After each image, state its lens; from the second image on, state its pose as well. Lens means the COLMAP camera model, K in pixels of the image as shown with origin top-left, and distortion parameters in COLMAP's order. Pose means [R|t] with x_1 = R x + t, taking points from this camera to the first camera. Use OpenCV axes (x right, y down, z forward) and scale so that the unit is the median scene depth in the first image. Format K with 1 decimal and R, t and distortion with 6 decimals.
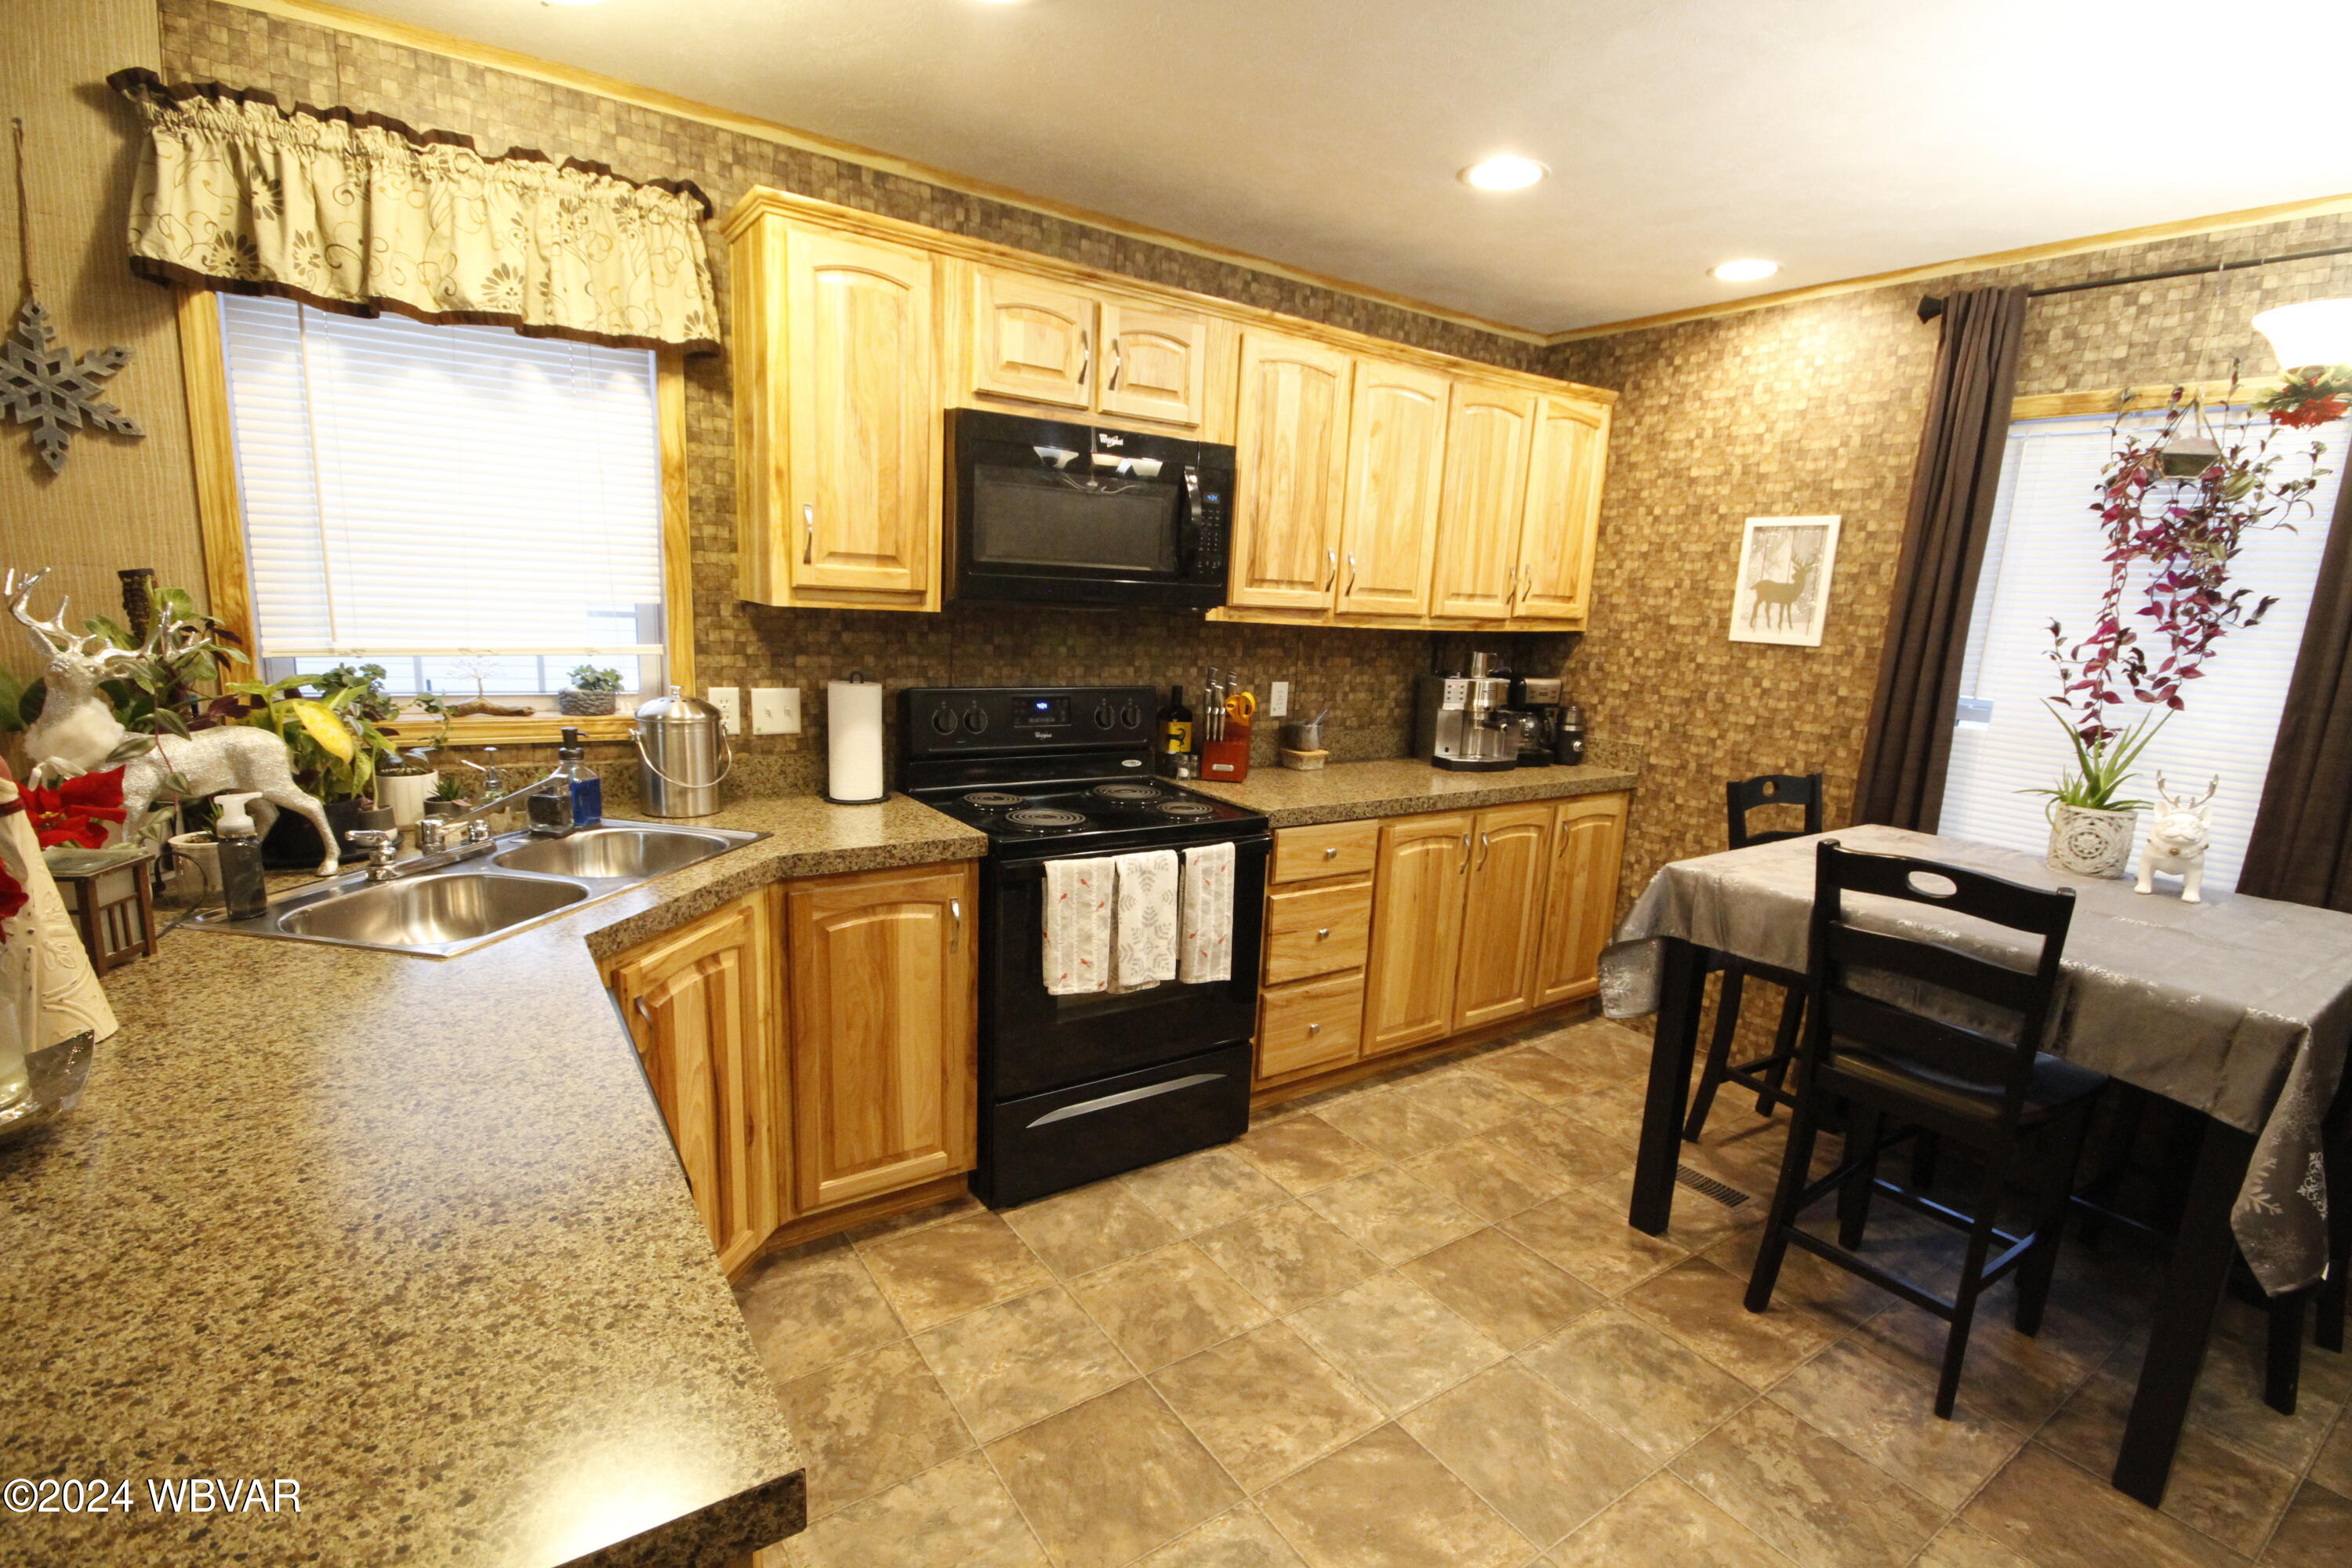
lens RADIAL K [[1080.9, 0, 1188.4], [0, 1080.9, 813.0], [0, 0, 1]] dist [-0.000579, -0.006096]
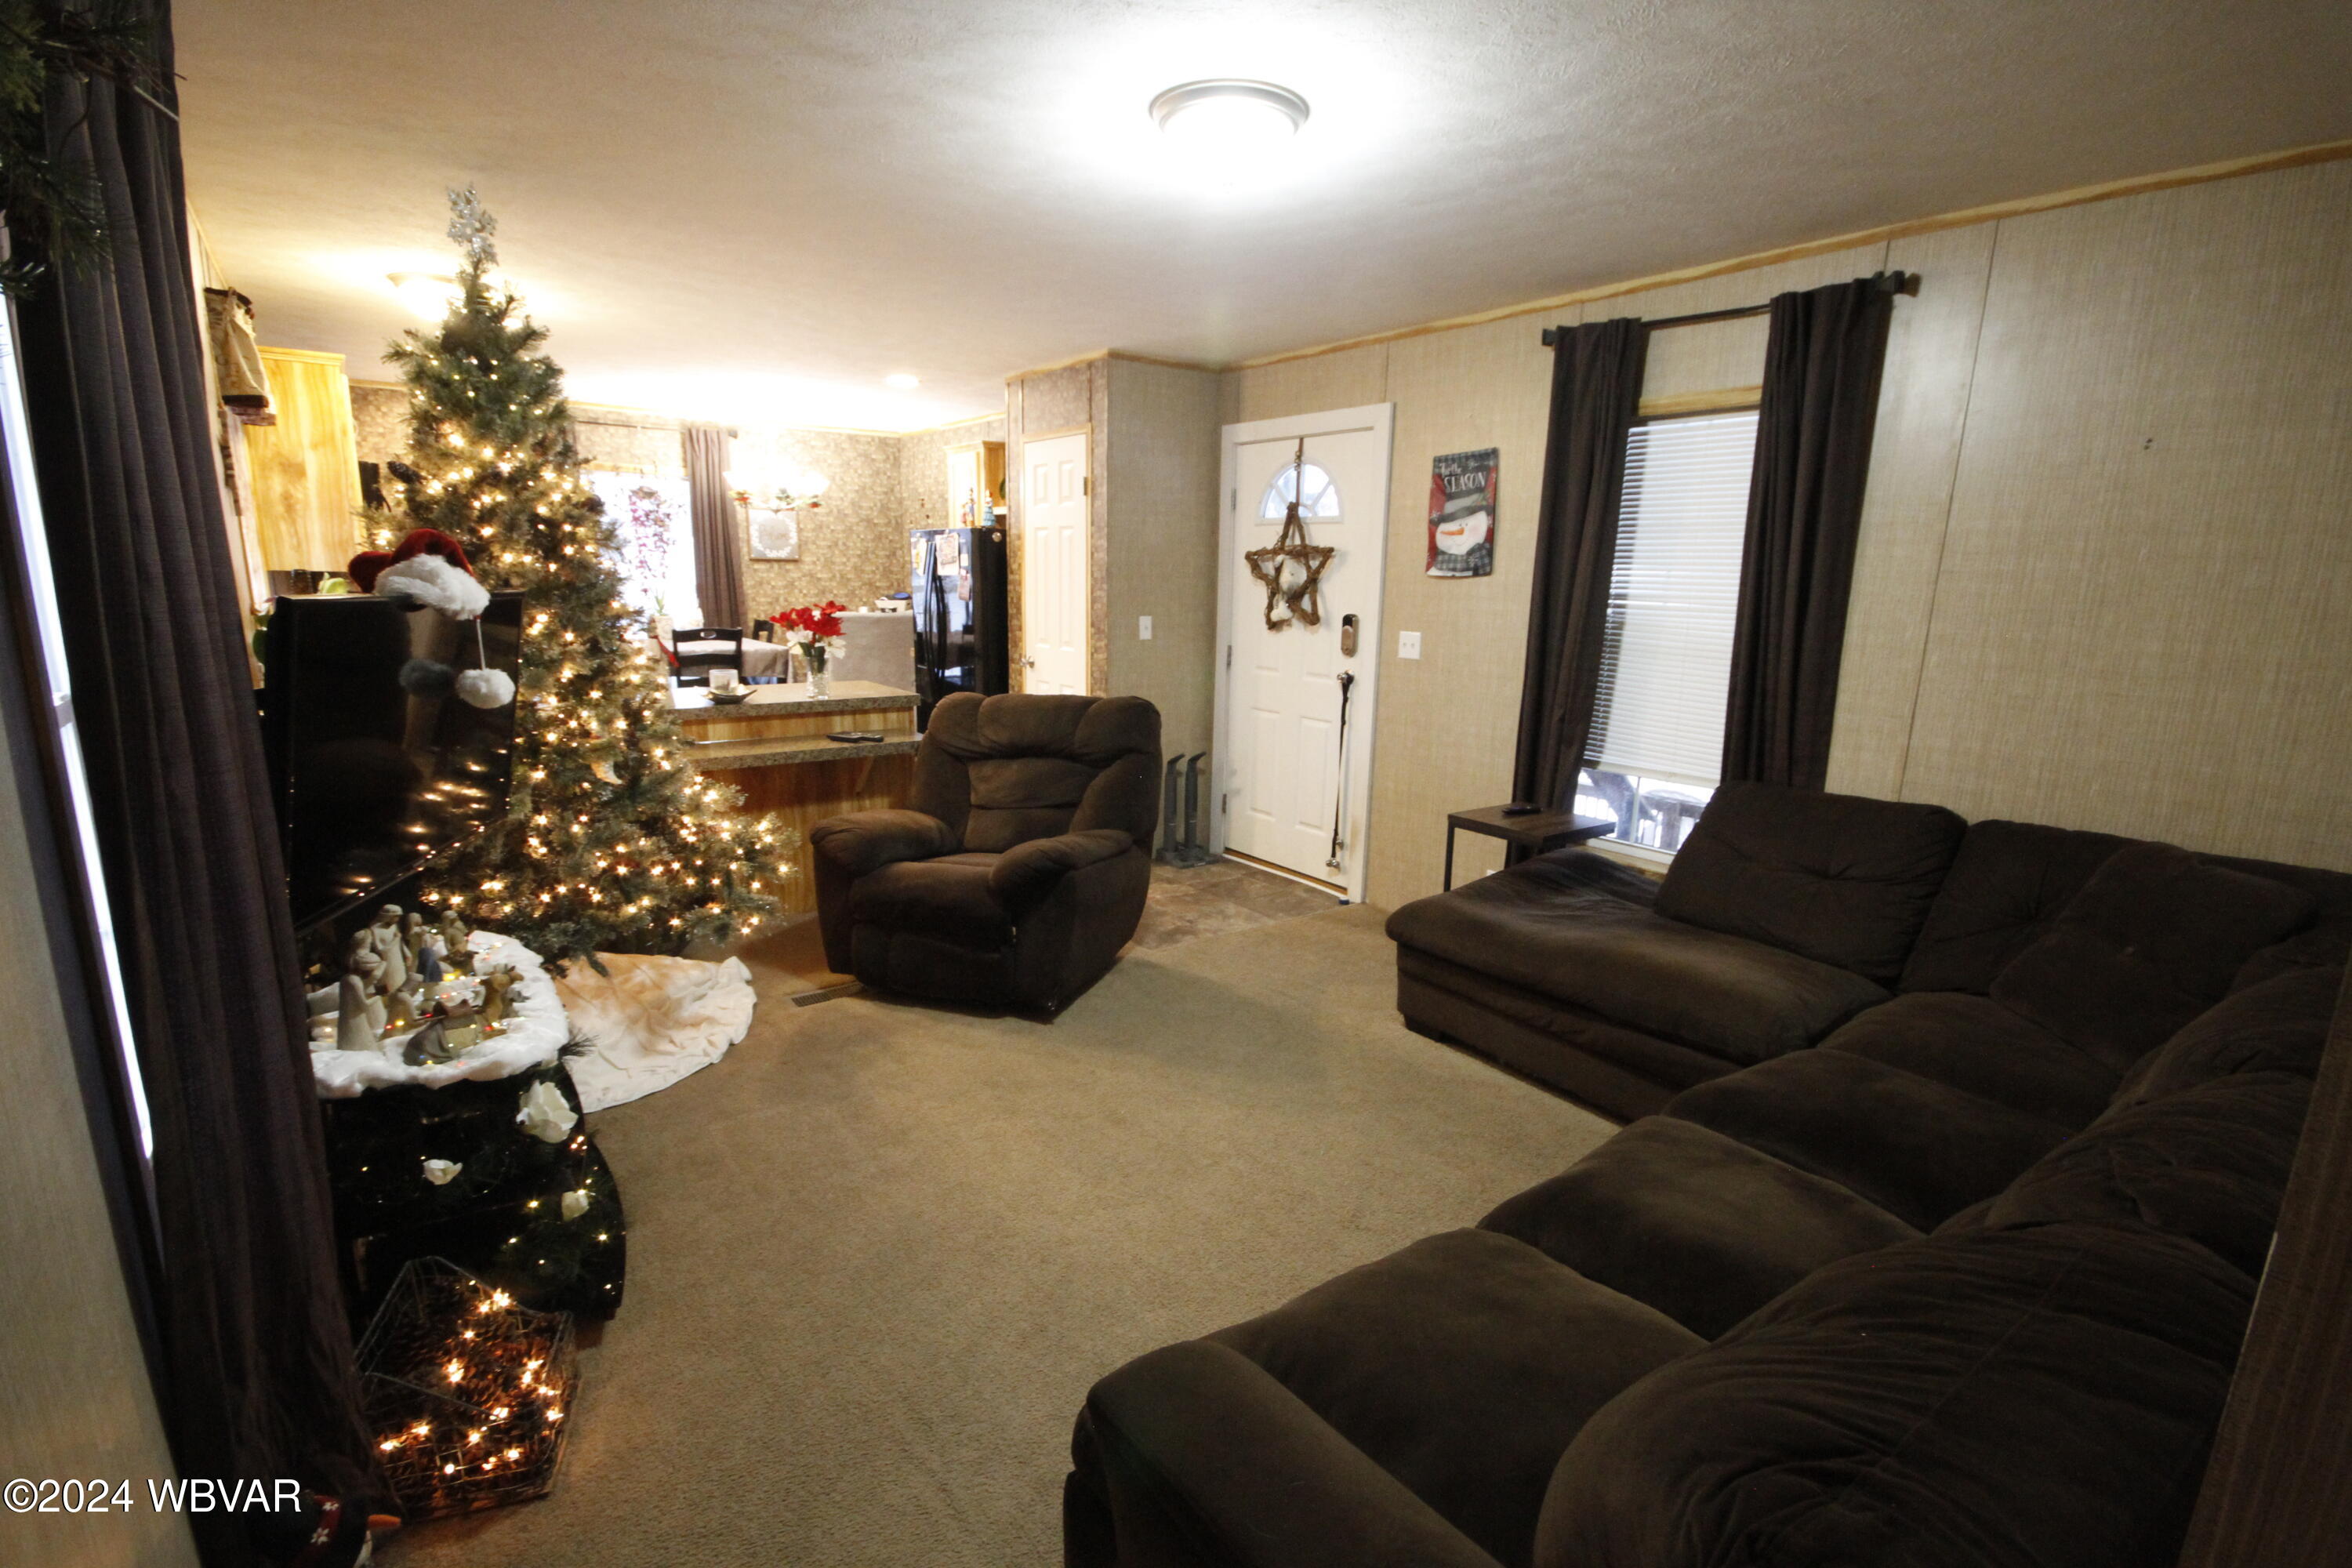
lens RADIAL K [[1080.9, 0, 1192.6], [0, 1080.9, 808.0], [0, 0, 1]] dist [-0.000579, -0.006096]
pose [[-0.047510, -0.268568, 0.962088, -2.072035], [0.176820, 0.945704, 0.272726, -0.054727], [-0.983096, 0.183074, 0.002558, -0.291976]]
